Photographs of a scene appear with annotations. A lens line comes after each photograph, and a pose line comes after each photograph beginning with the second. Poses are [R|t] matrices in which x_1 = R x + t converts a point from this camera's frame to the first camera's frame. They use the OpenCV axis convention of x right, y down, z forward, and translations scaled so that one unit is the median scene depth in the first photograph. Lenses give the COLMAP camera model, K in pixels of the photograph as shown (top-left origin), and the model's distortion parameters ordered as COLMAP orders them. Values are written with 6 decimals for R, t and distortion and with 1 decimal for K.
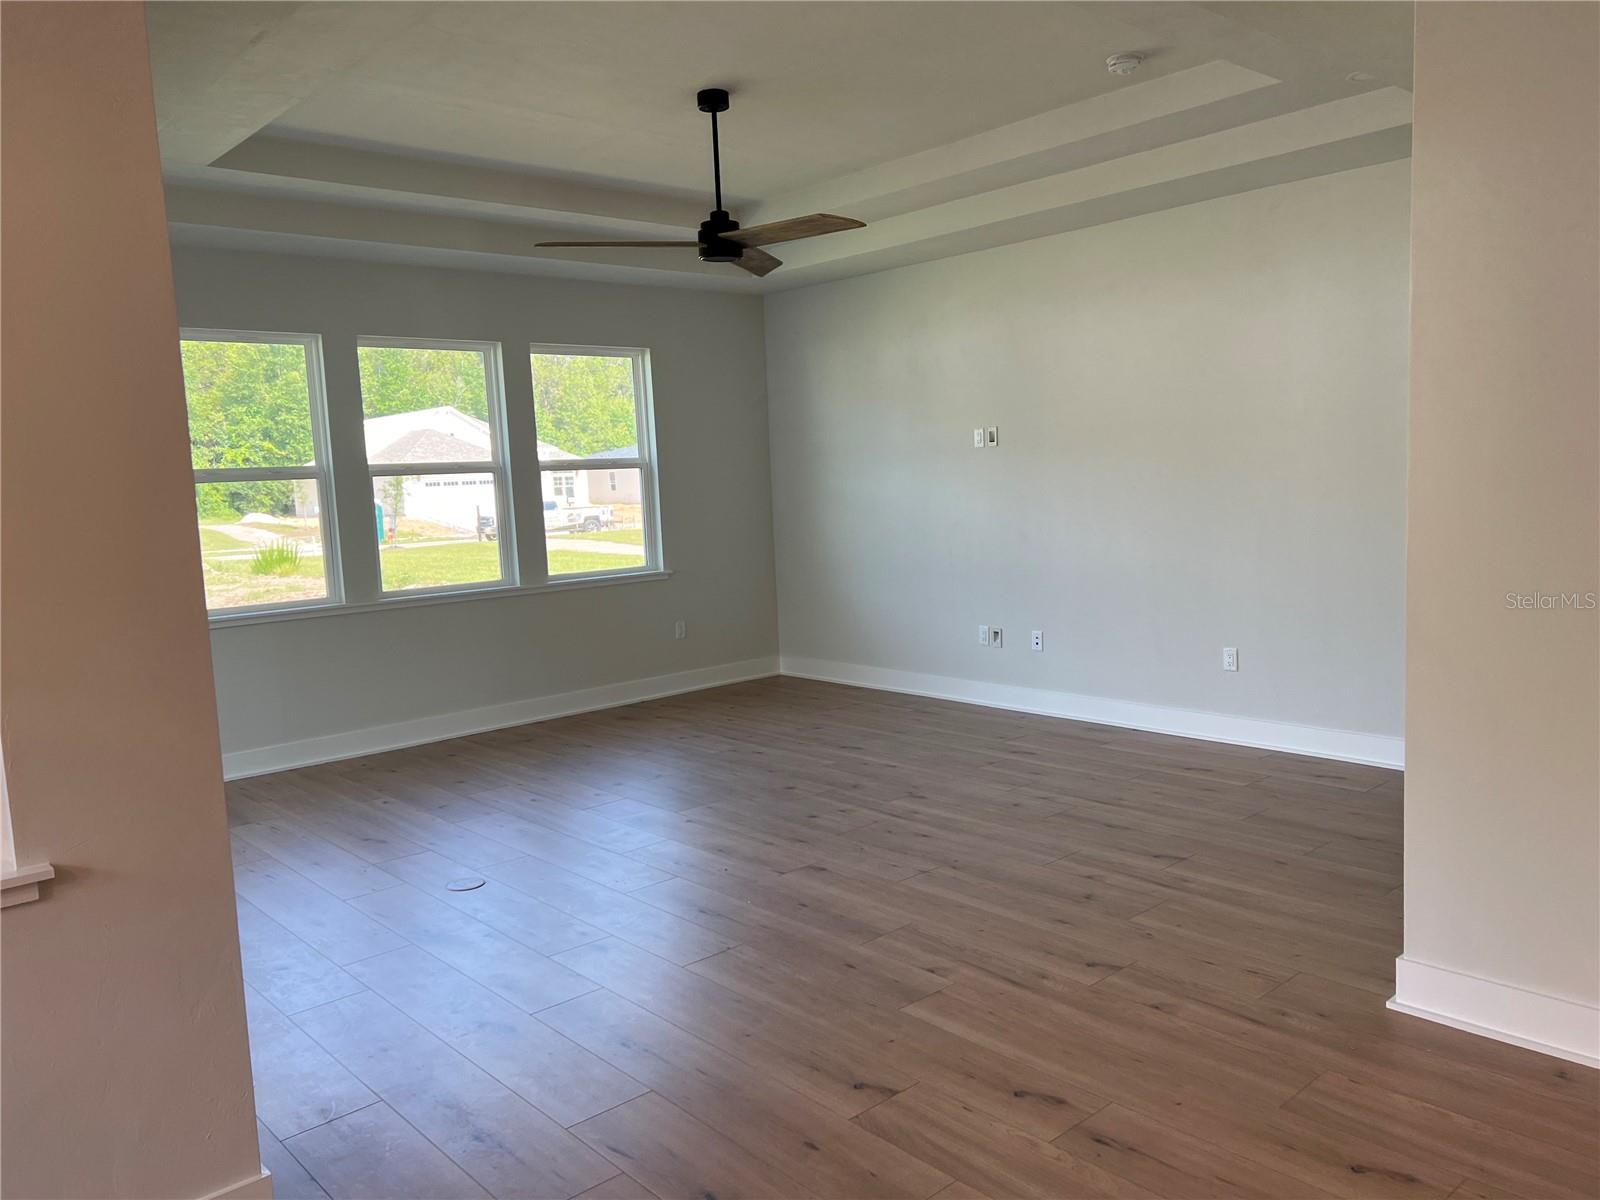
lens RADIAL K [[1206.5, 0, 800.5], [0, 1206.5, 600.3], [0, 0, 1]] dist [0.030442, 0.000162]
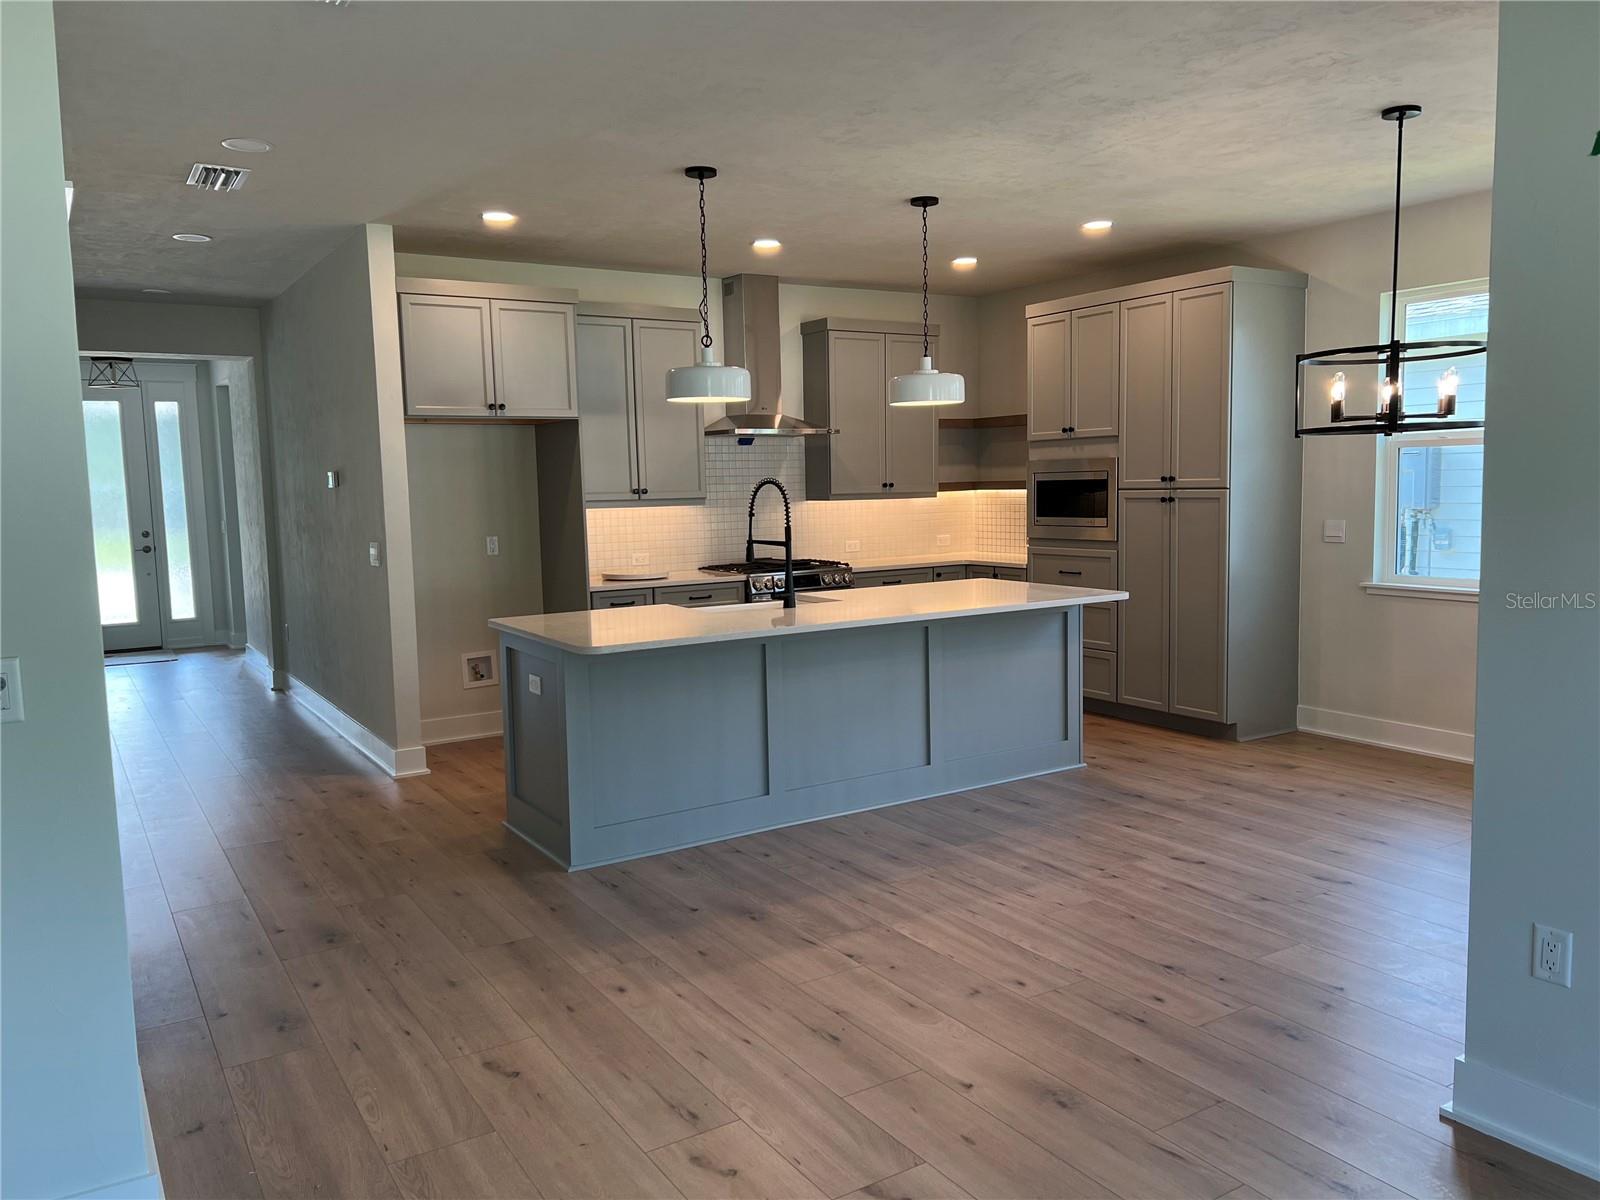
lens RADIAL K [[1206.5, 0, 802.2], [0, 1206.5, 601.0], [0, 0, 1]] dist [0.030442, 0.000162]
pose [[-0.983567, 0.038430, 0.176406, -0.028907], [0.076086, 0.974310, 0.211969, -0.119180], [-0.163729, 0.221907, -0.961223, 1.078079]]
